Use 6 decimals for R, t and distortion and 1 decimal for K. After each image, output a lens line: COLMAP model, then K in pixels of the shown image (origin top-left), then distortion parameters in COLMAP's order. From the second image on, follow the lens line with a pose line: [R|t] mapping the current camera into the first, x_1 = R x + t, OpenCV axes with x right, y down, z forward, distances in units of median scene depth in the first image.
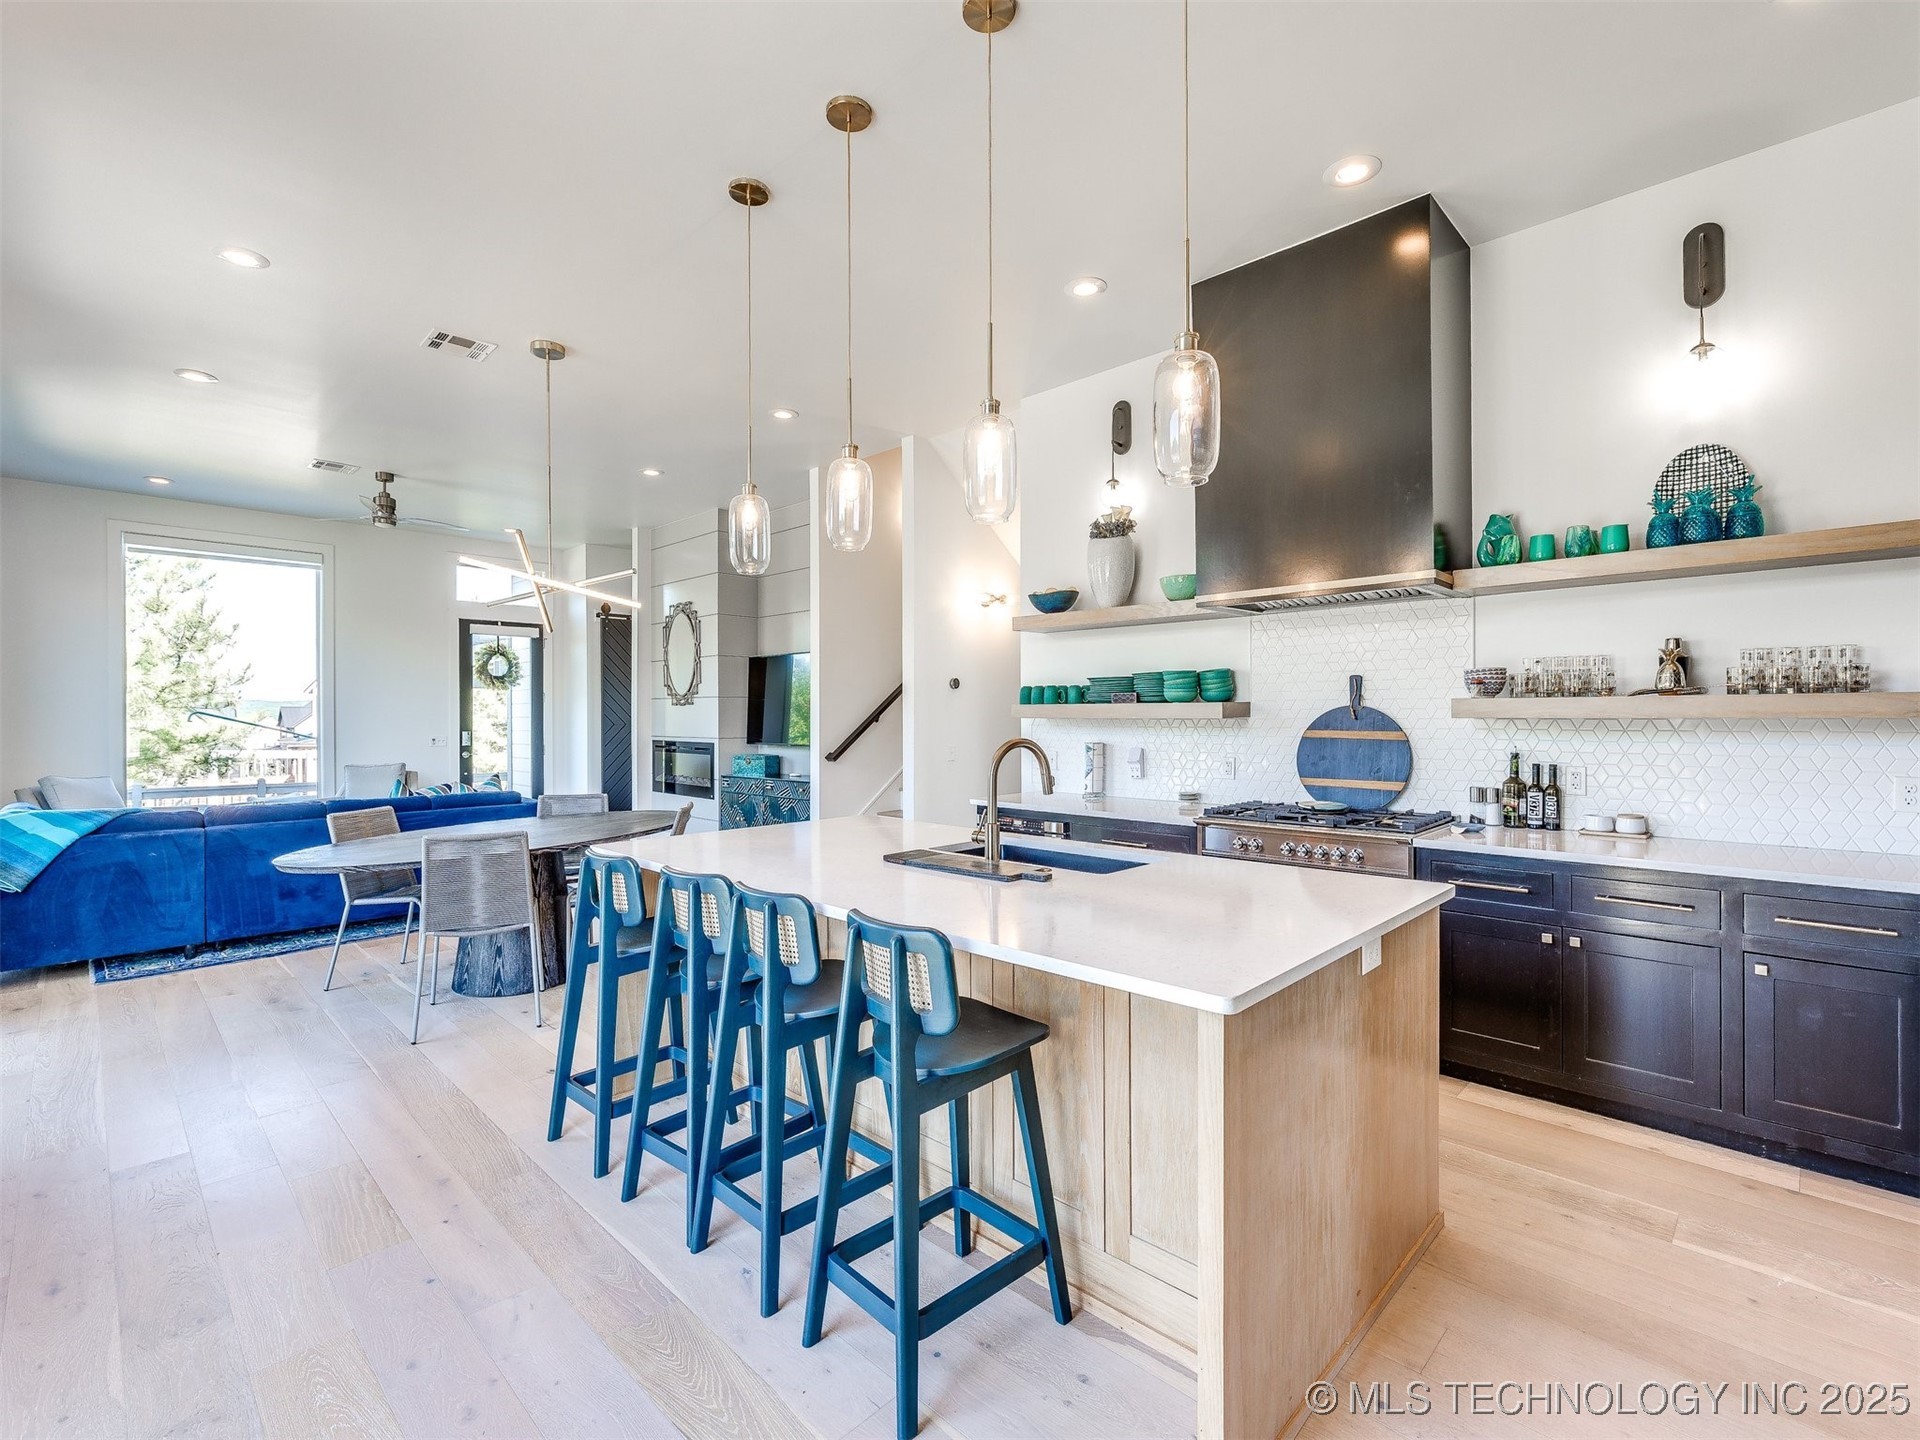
lens RADIAL K [[879.9, 0, 954.4], [0, 879.9, 713.0], [0, 0, 1]] dist [-0.007555, -0.000097]
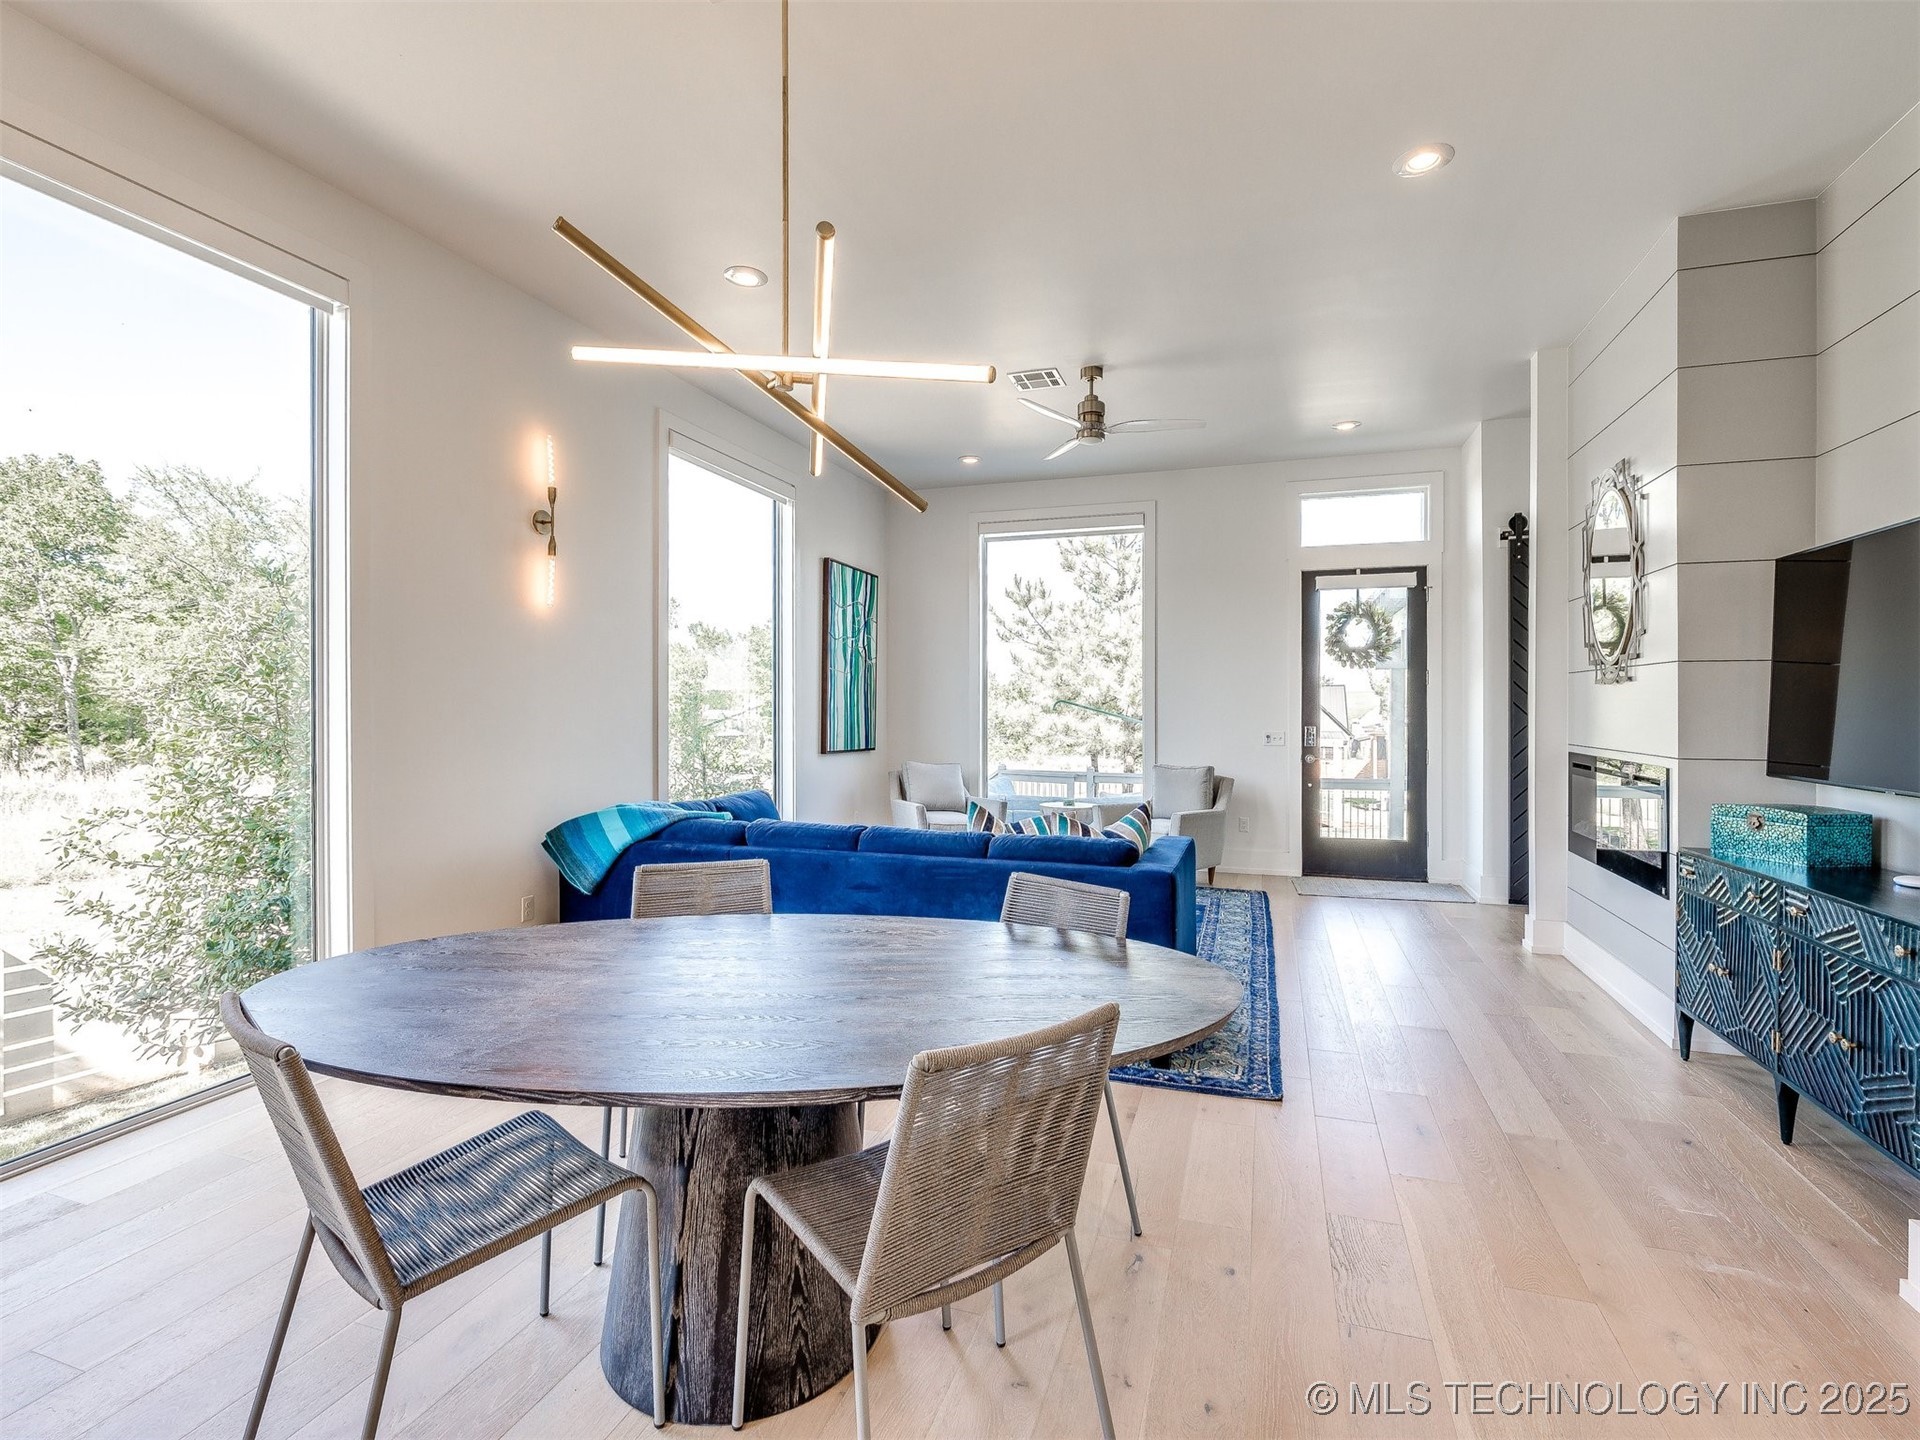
lens RADIAL K [[879.9, 0, 958.8], [0, 879.9, 710.8], [0, 0, 1]] dist [-0.007555, -0.000097]
pose [[0.434346, 0.008365, -0.900707, -0.032191], [0.000004, 0.999957, 0.009288, 0.001127], [0.900746, -0.004038, 0.434327, 0.423133]]
